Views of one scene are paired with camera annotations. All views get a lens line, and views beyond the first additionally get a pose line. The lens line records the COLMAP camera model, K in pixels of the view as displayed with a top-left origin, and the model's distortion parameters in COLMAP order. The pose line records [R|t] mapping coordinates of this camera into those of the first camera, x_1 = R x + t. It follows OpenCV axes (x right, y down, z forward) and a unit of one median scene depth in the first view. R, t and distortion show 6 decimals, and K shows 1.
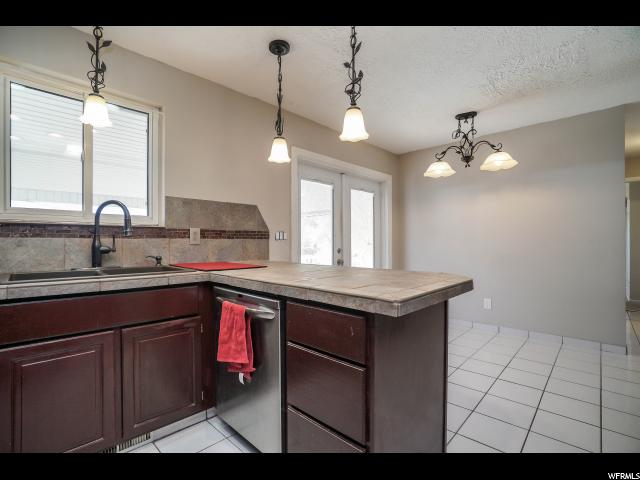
lens RADIAL K [[308.9, 0, 322.1], [0, 308.9, 242.9], [0, 0, 1]] dist [-0.018486, 0.001518]
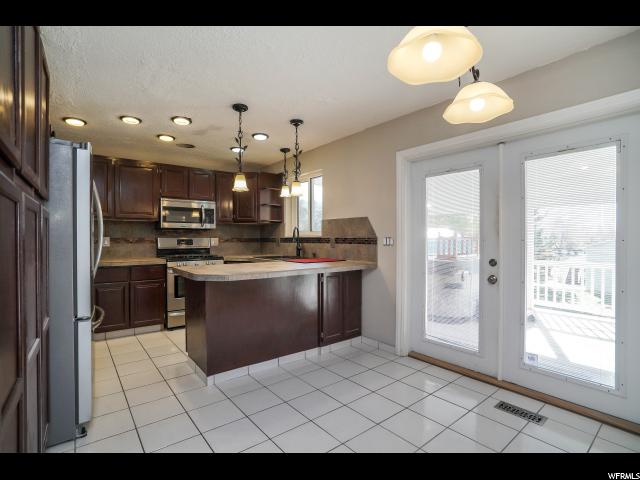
lens RADIAL K [[314.5, 0, 317.2], [0, 314.5, 240.1], [0, 0, 1]] dist [-0.001479, -0.000327]
pose [[-0.125752, 0.012813, -0.991979, 0.971486], [0.004066, 0.999915, 0.012400, -0.041861], [0.992053, -0.002474, -0.125794, 0.886528]]
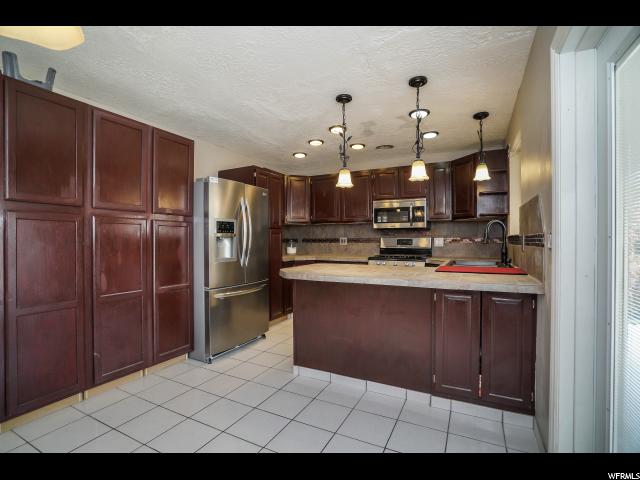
lens RADIAL K [[308.9, 0, 322.0], [0, 308.9, 240.4], [0, 0, 1]] dist [-0.018486, 0.001518]
pose [[-0.948516, 0.006138, -0.316670, 0.391992], [0.006122, 0.999981, 0.001048, -0.027583], [0.316670, -0.000945, -0.948535, 1.348322]]
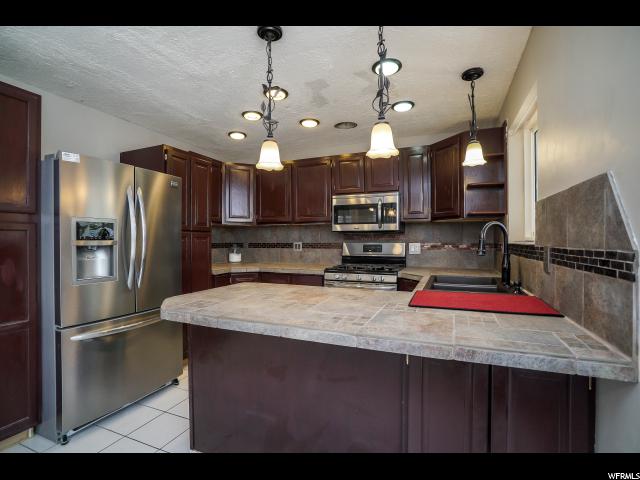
lens RADIAL K [[317.2, 0, 317.7], [0, 317.2, 240.9], [0, 0, 1]] dist [-0.018730, 0.001155]
pose [[-0.926280, 0.007232, -0.376766, 0.191989], [0.006770, 0.999974, 0.002549, -0.048362], [0.376775, -0.000190, -0.926305, 1.105033]]
